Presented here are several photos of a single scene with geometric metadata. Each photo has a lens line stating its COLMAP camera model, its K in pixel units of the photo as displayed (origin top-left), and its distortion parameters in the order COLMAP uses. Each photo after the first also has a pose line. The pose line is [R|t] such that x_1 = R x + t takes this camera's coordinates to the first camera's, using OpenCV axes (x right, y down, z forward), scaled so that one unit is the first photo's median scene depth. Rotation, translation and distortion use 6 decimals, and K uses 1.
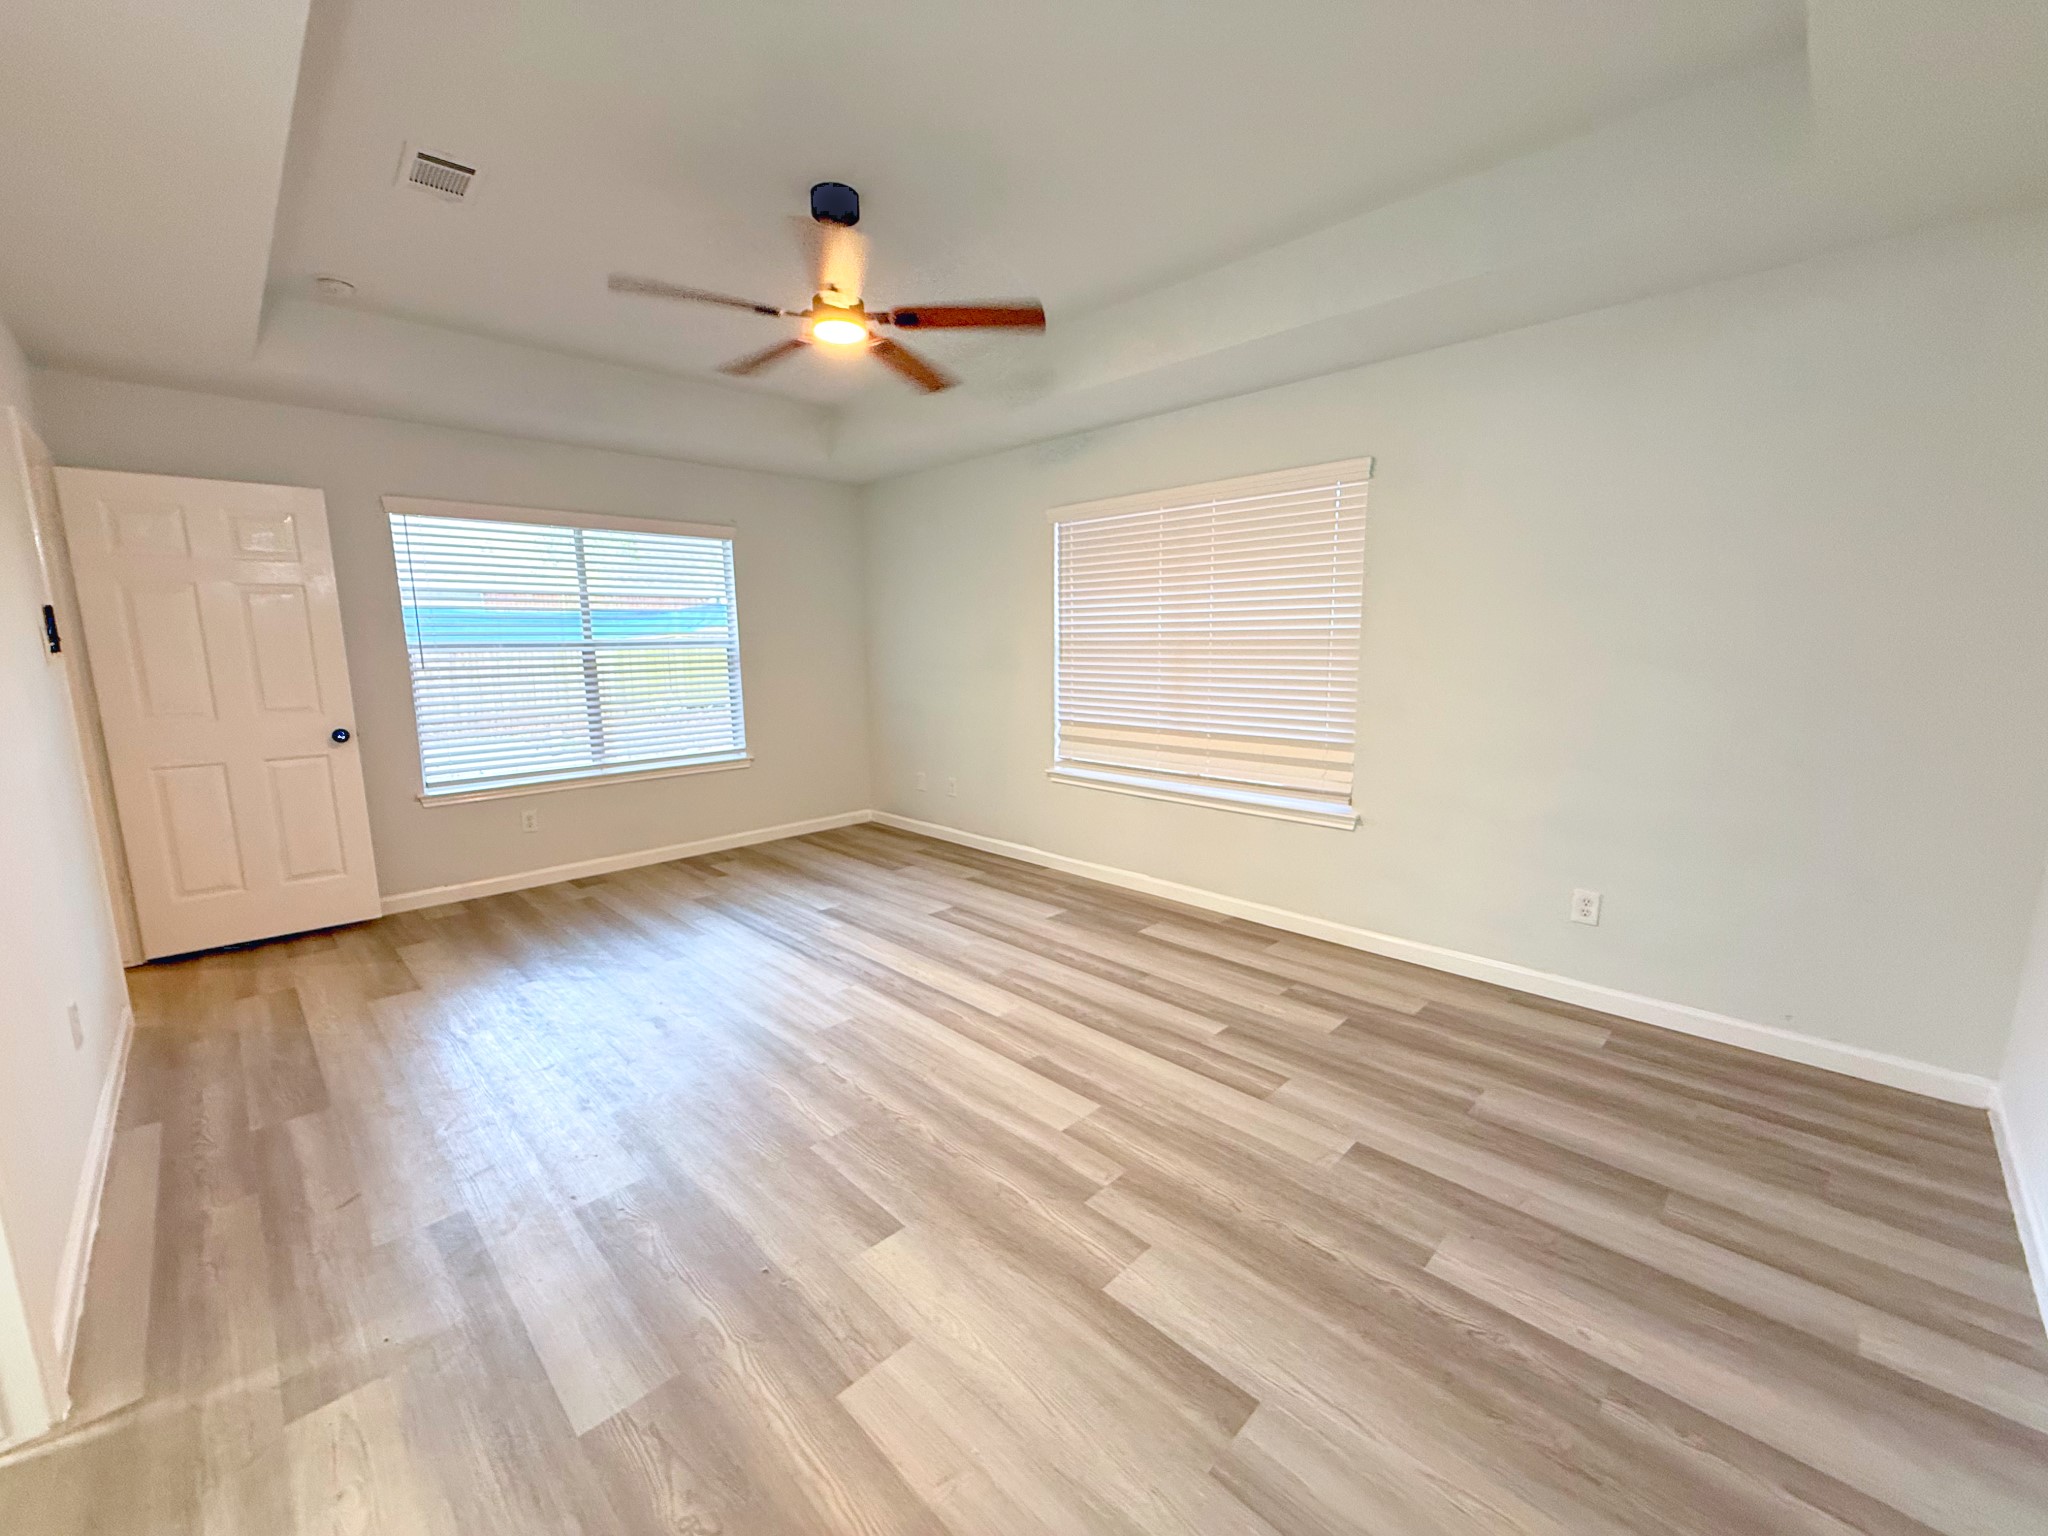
lens RADIAL K [[813.5, 0, 1019.7], [0, 813.5, 759.9], [0, 0, 1]] dist [0.001157, 0.000348]
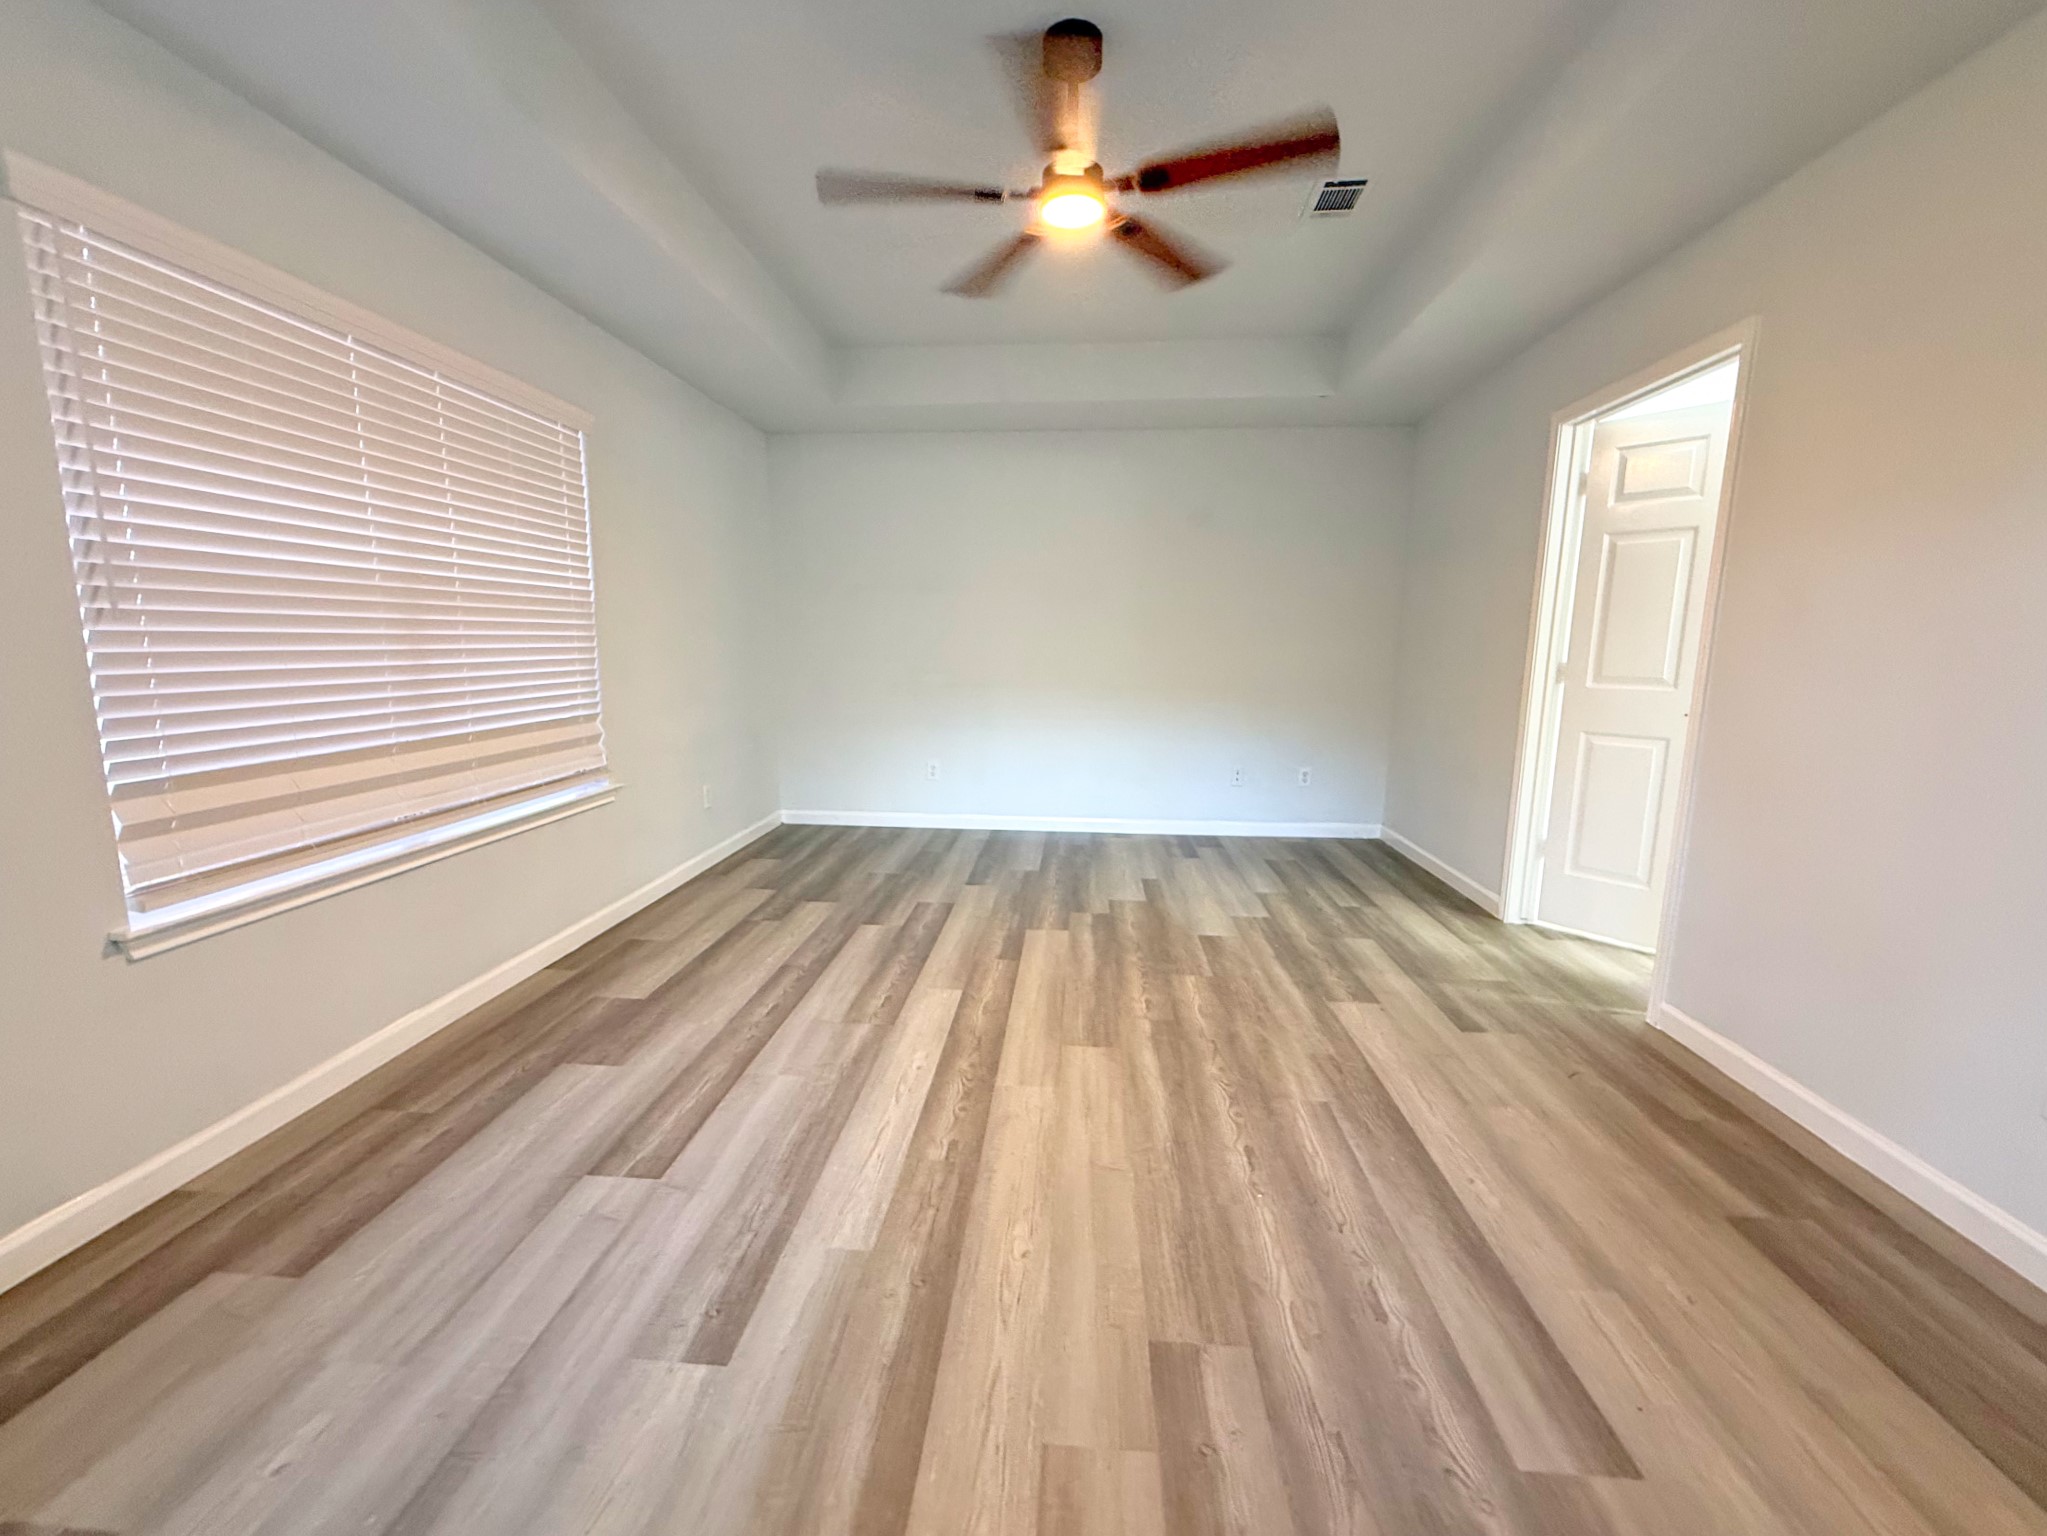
lens RADIAL K [[813.1, 0, 1017.7], [0, 813.1, 764.5], [0, 0, 1]] dist [0.001157, 0.000348]
pose [[-0.643376, -0.114202, 0.756984, -0.711039], [0.109031, 0.965062, 0.238261, -0.151205], [-0.757746, 0.235826, -0.608446, 1.368690]]
